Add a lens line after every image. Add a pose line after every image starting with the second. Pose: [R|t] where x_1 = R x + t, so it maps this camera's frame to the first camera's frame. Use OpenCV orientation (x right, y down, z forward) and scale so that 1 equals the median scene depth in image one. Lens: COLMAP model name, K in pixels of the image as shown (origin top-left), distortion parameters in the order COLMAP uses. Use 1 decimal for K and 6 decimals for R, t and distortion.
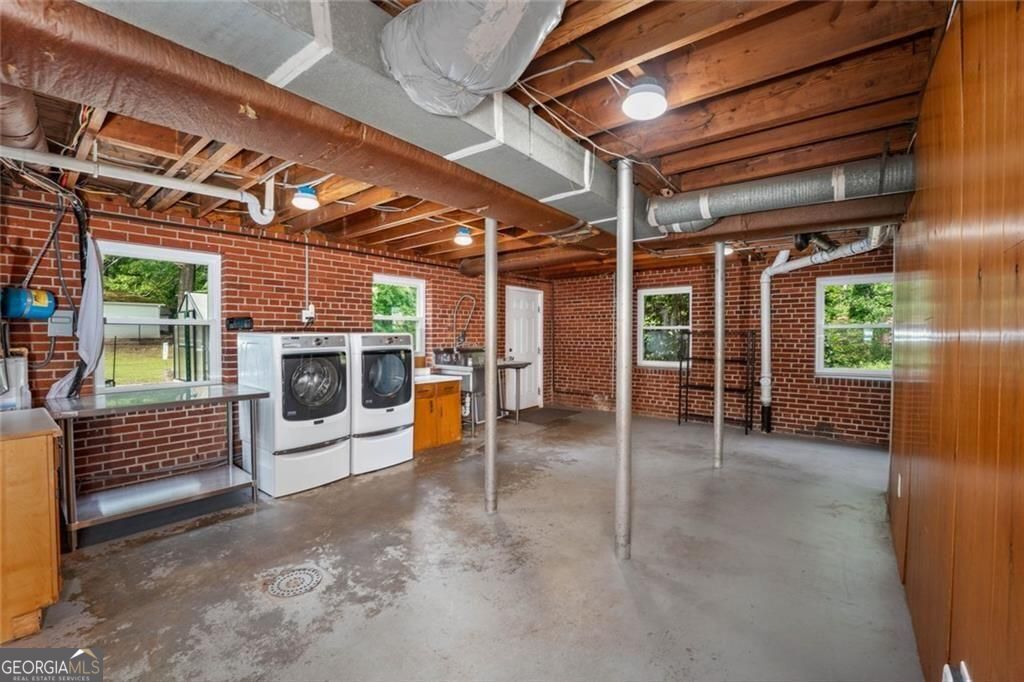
lens RADIAL K [[422.2, 0, 512.0], [0, 422.2, 328.9], [0, 0, 1]] dist [-0.025598, 0.000238]
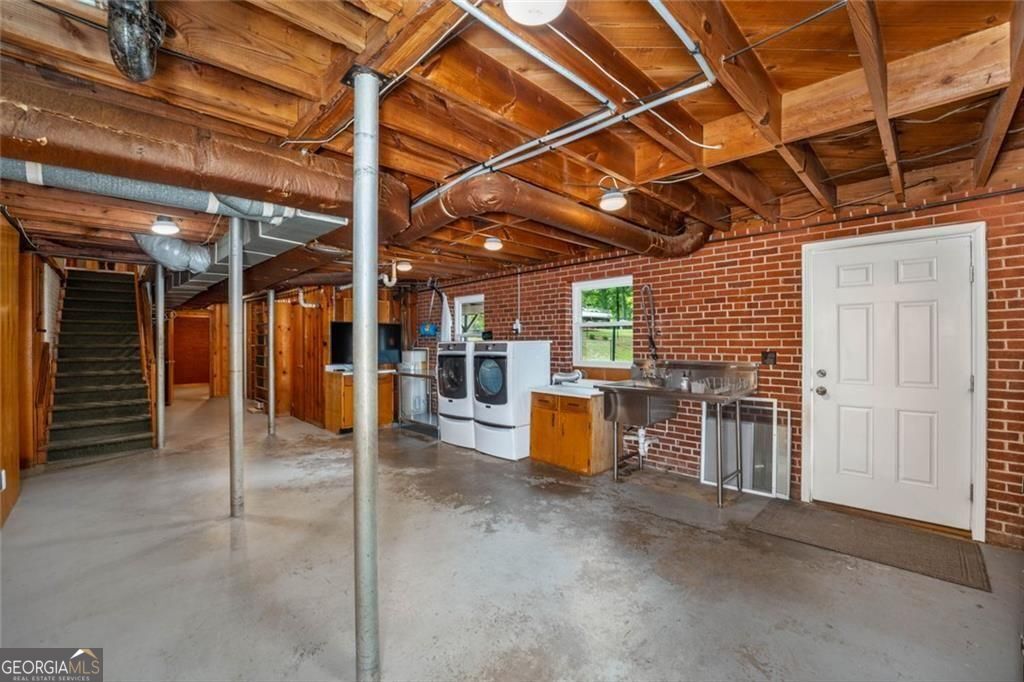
lens RADIAL K [[422.2, 0, 512.0], [0, 422.2, 328.9], [0, 0, 1]] dist [-0.025598, 0.000238]
pose [[-0.109060, -0.025690, -0.993703, 0.849236], [0.019031, 0.999429, -0.027927, 0.008738], [0.993853, -0.021957, -0.108508, 1.152630]]
